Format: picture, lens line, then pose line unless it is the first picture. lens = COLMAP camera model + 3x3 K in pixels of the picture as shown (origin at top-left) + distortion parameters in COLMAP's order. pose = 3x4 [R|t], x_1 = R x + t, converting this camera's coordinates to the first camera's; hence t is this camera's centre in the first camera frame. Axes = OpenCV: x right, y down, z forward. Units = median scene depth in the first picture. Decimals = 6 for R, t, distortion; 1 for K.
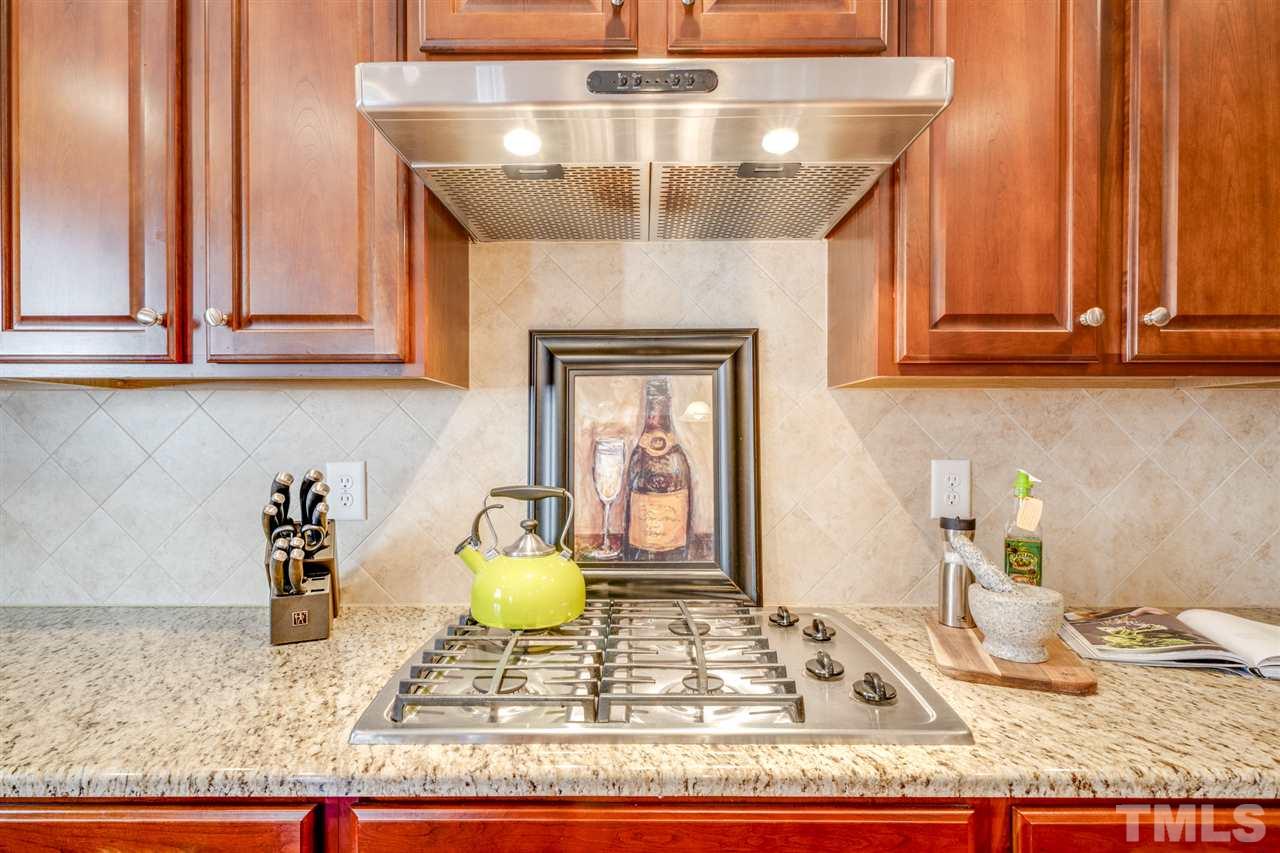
lens RADIAL K [[607.1, 0, 632.3], [0, 607.1, 434.6], [0, 0, 1]] dist [0.000340, -0.000619]
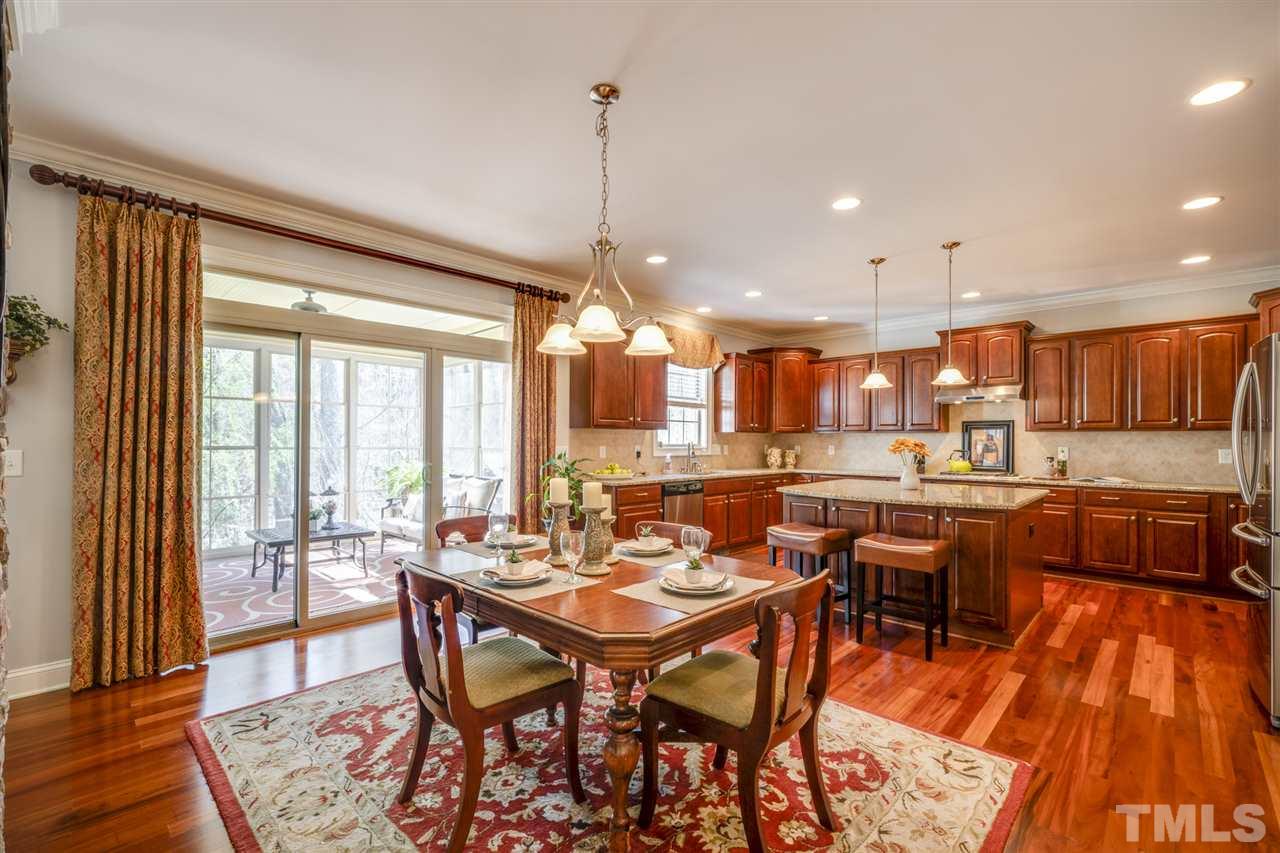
lens RADIAL K [[543.8, 0, 643.1], [0, 543.8, 433.9], [0, 0, 1]] dist [-0.002418, 0.000139]
pose [[0.718533, -0.005049, -0.695474, 1.127644], [-0.003167, 0.999940, -0.010531, -0.005202], [0.695486, 0.009770, 0.718474, -4.342583]]
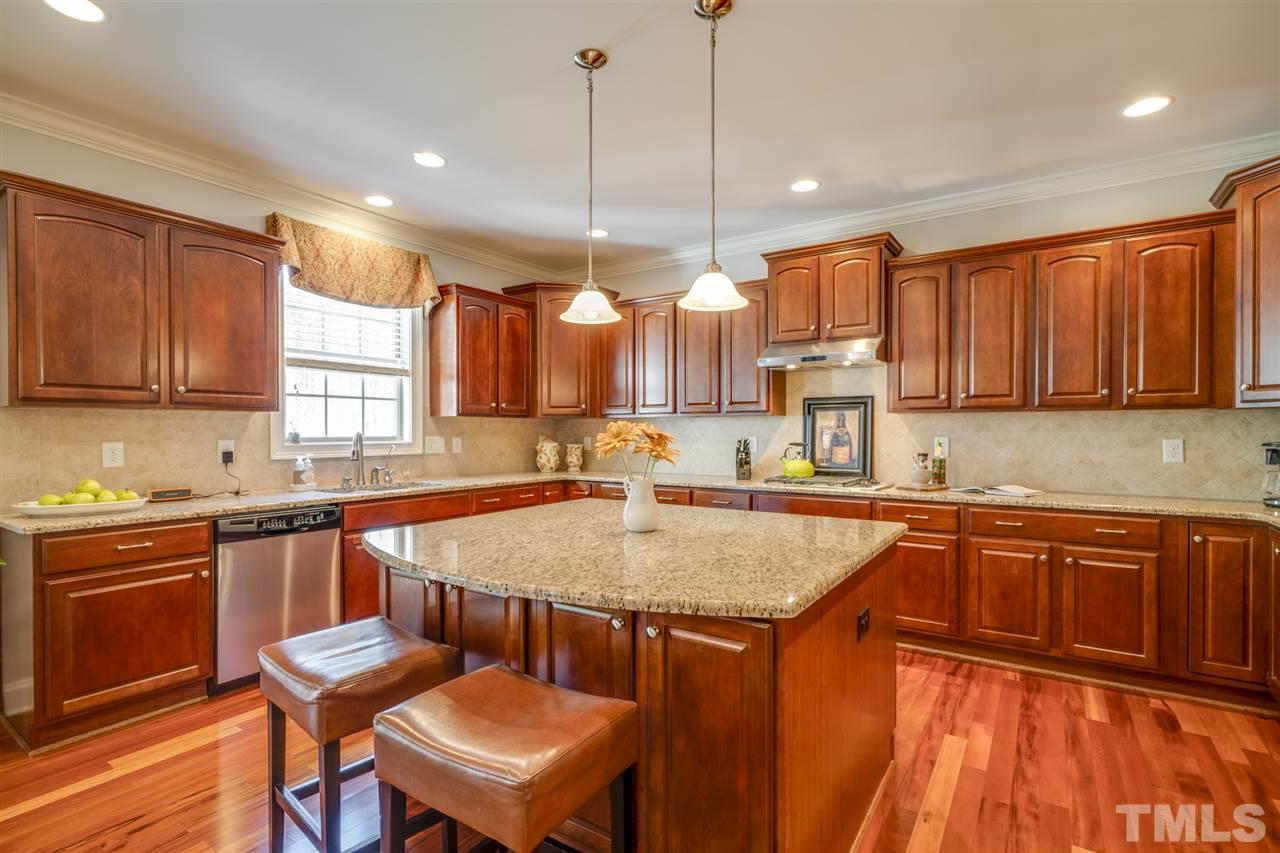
lens RADIAL K [[607.1, 0, 635.4], [0, 607.1, 432.8], [0, 0, 1]] dist [0.000340, -0.000619]
pose [[0.828021, 0.001308, -0.560696, 0.967271], [0.002667, 0.999977, 0.006271, -0.002161], [0.560691, -0.006688, 0.827998, -2.362251]]
